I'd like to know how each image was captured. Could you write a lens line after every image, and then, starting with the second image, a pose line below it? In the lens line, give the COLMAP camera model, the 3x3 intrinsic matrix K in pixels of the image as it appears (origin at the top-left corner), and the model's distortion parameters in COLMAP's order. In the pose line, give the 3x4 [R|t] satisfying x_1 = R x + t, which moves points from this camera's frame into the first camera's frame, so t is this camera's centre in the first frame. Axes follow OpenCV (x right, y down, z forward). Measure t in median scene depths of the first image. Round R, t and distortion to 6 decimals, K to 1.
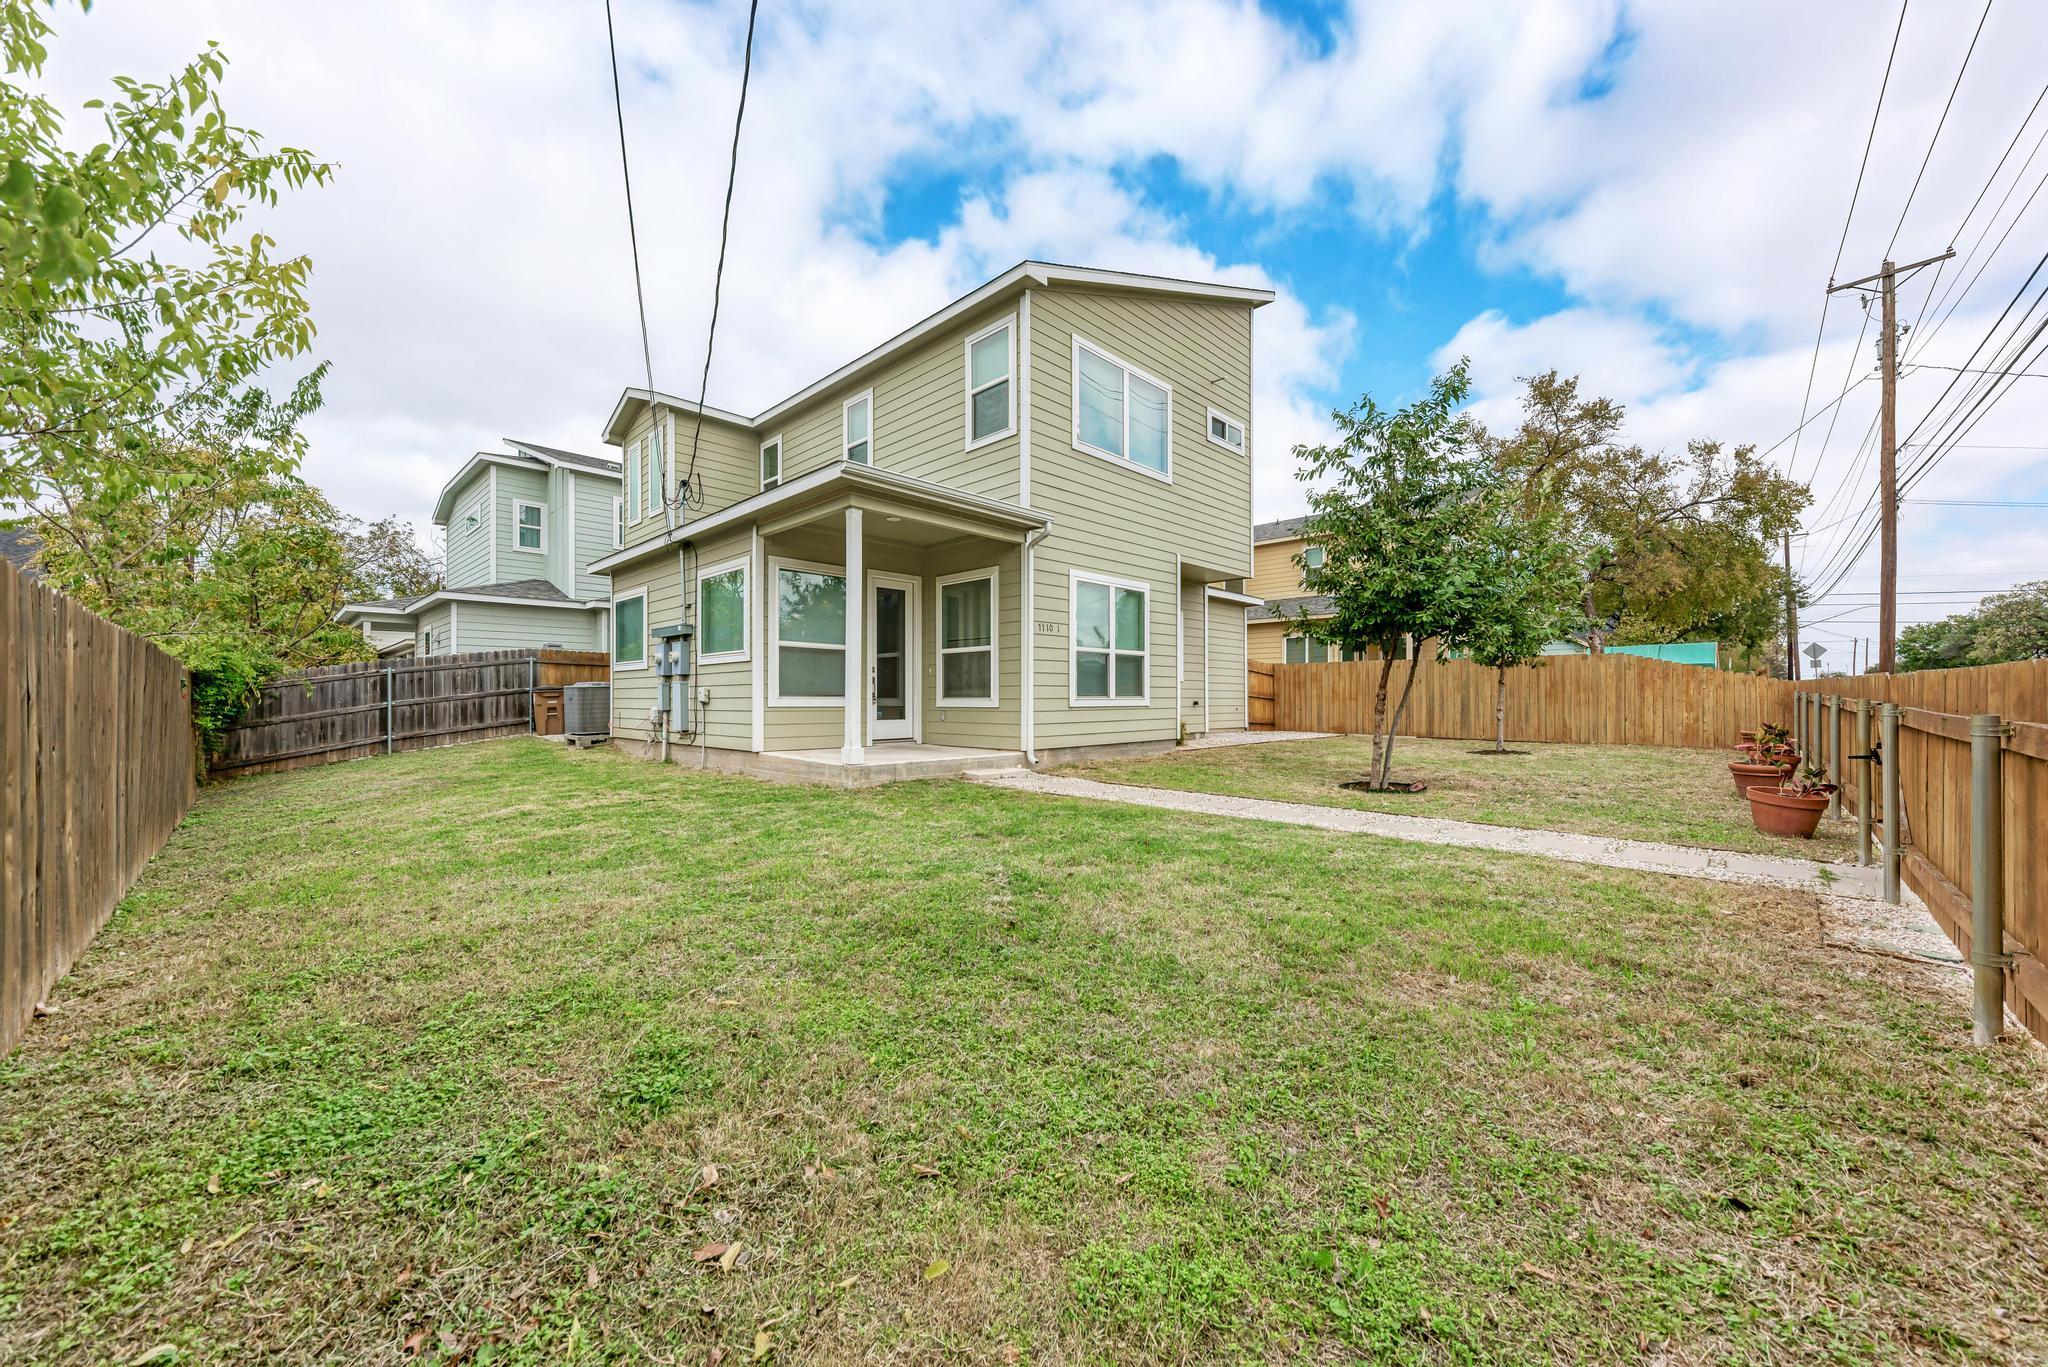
lens RADIAL K [[746.6, 0, 1029.5], [0, 746.6, 692.0], [0, 0, 1]] dist [0.002025, 0.000058]
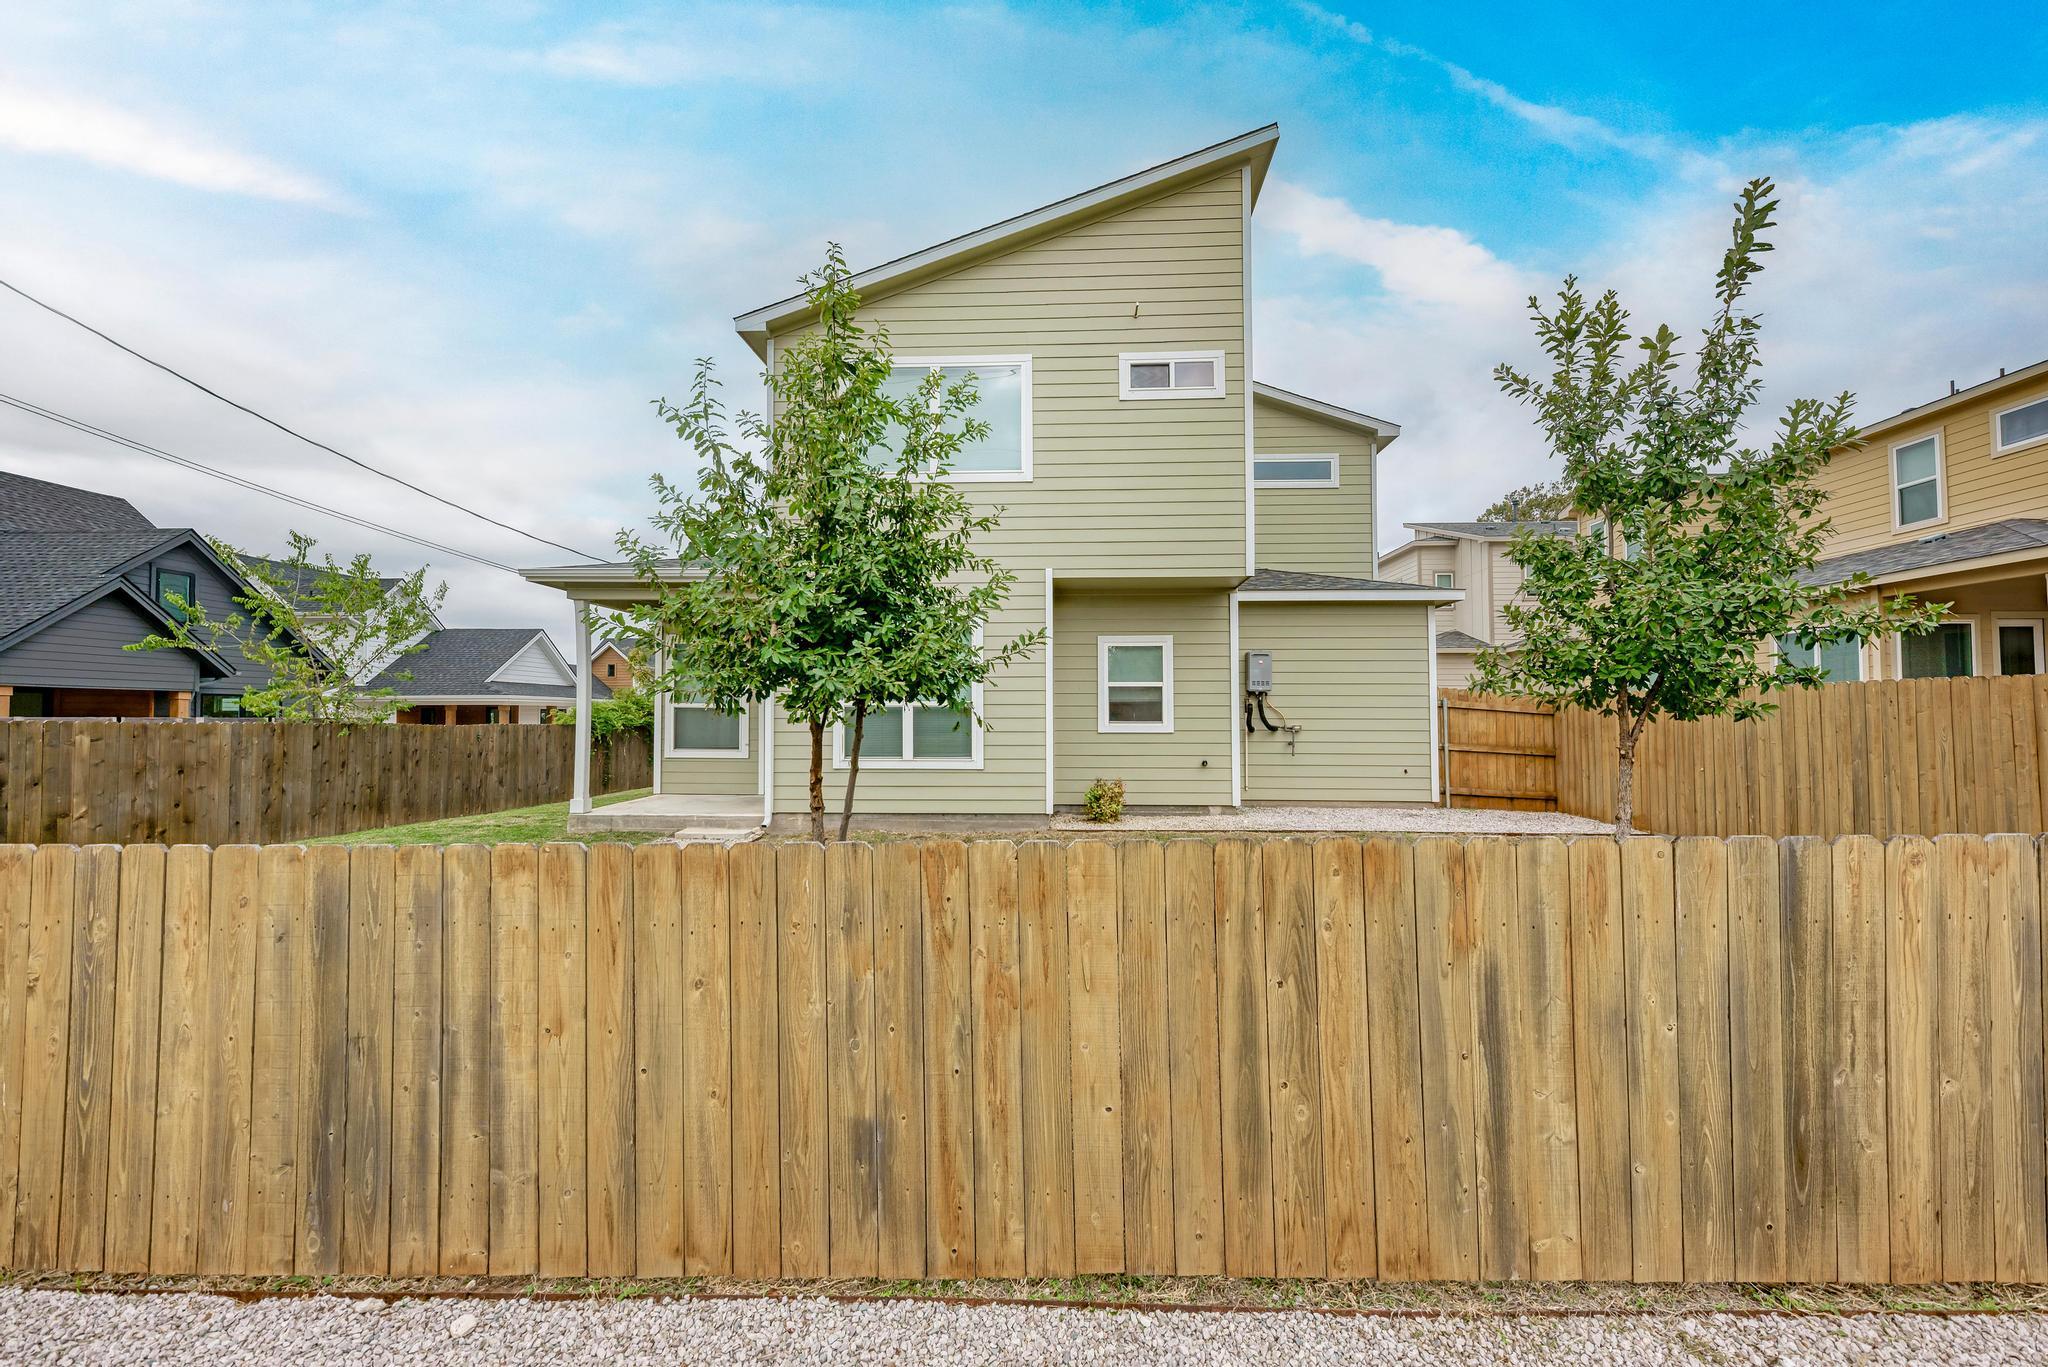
lens RADIAL K [[746.6, 0, 1030.3], [0, 746.6, 698.9], [0, 0, 1]] dist [0.002025, 0.000058]
pose [[0.667728, -0.020035, -0.744136, 0.826292], [0.004702, 0.999731, -0.022697, -0.039813], [0.744391, 0.011657, 0.667642, 0.535240]]
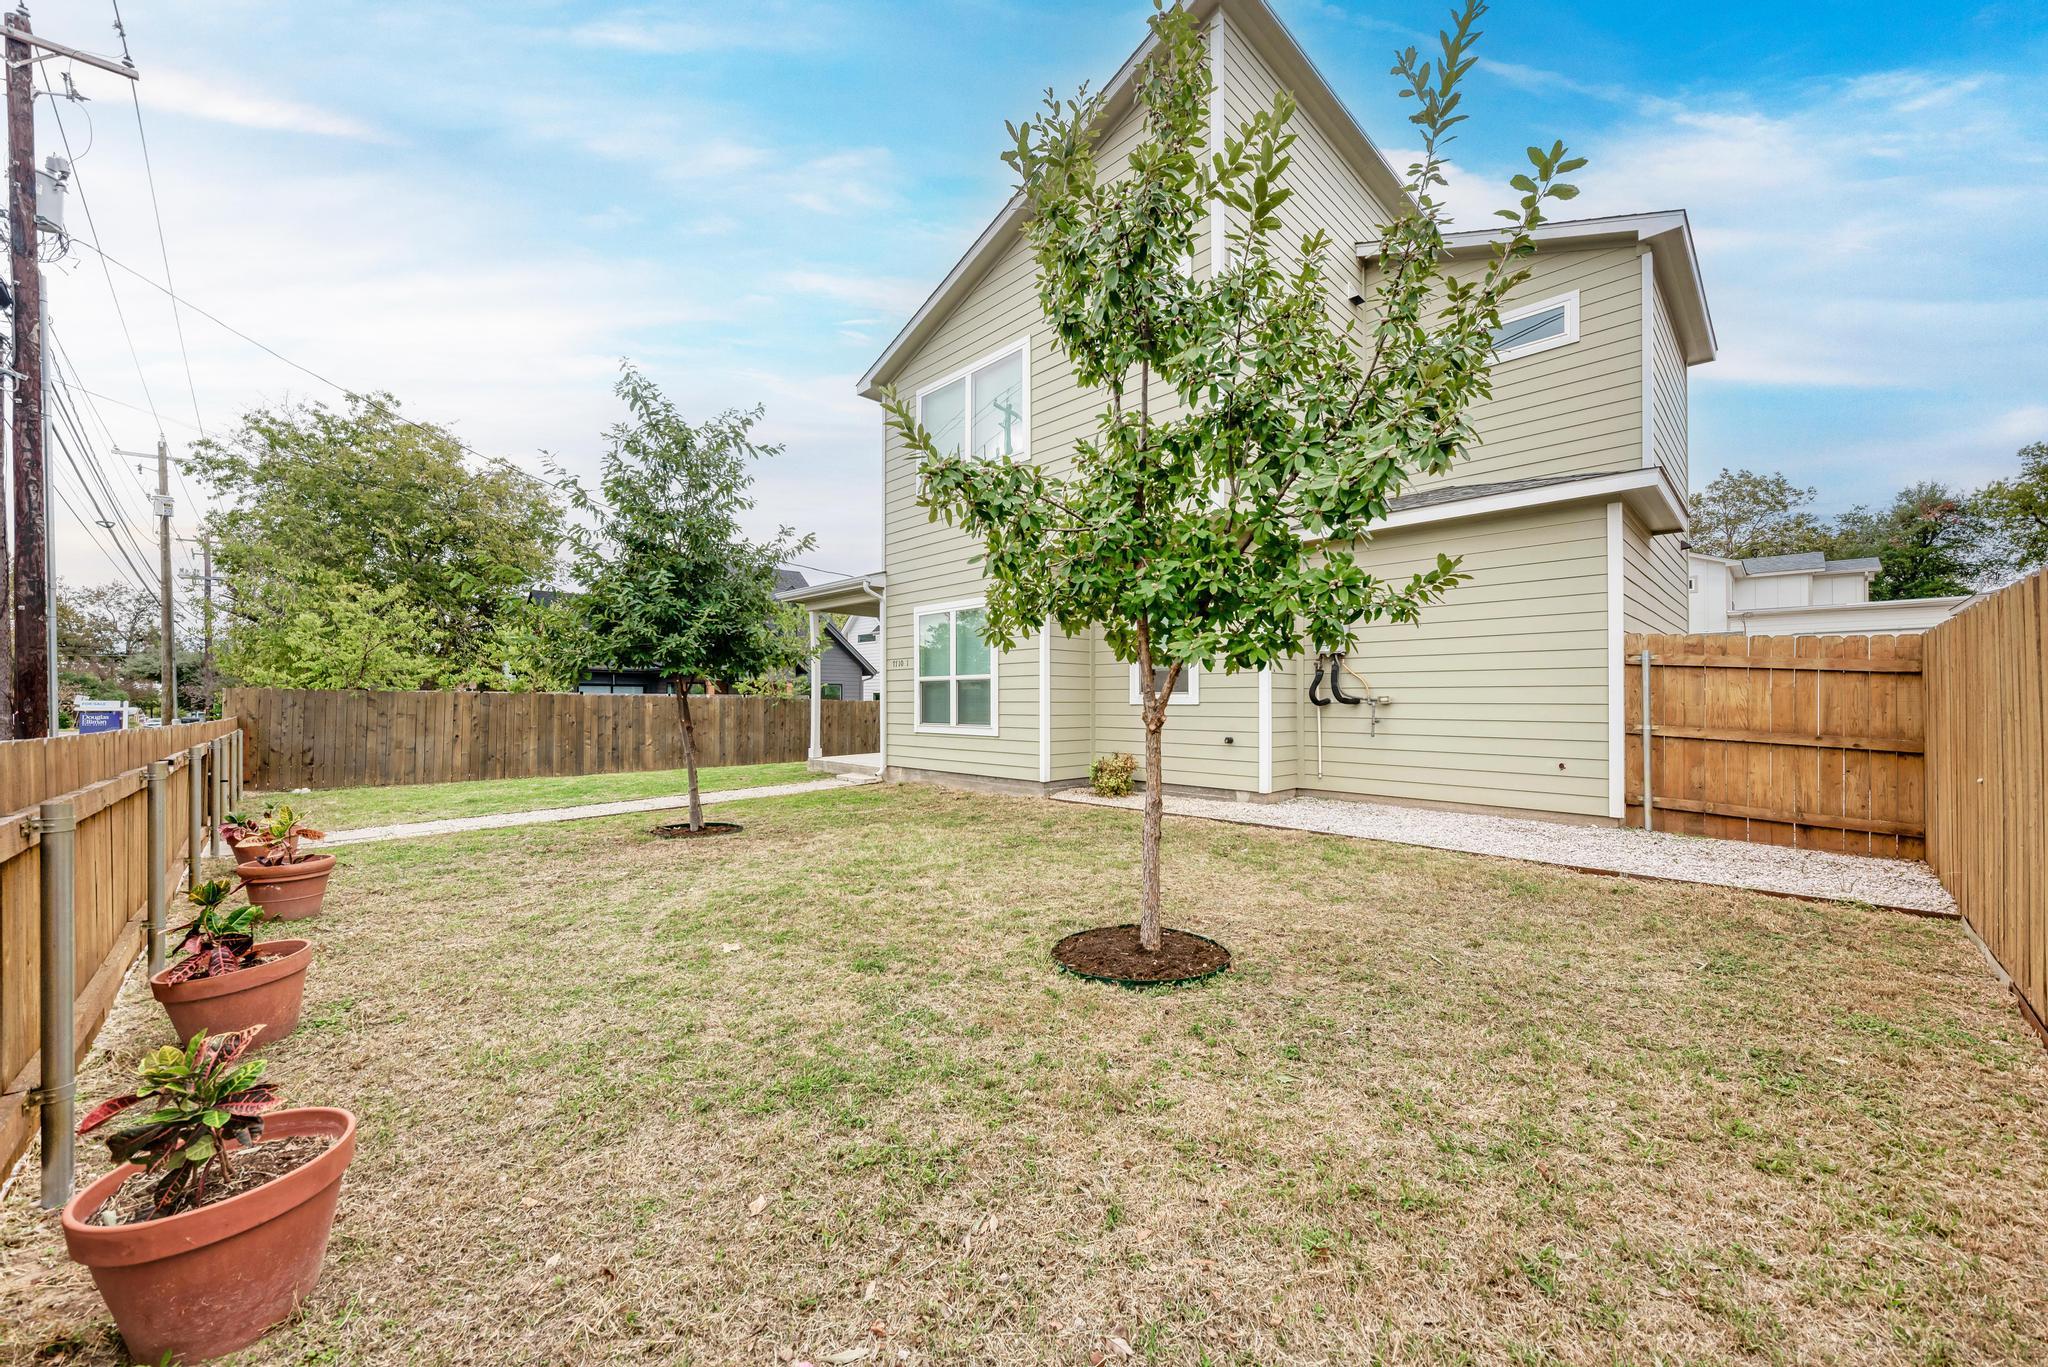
lens RADIAL K [[746.6, 0, 1024.5], [0, 746.6, 697.8], [0, 0, 1]] dist [0.002025, 0.000058]
pose [[-0.028439, -0.006584, -0.999574, 1.073062], [0.004630, 0.999967, -0.006718, -0.021214], [0.999585, -0.004819, -0.028408, 1.109701]]
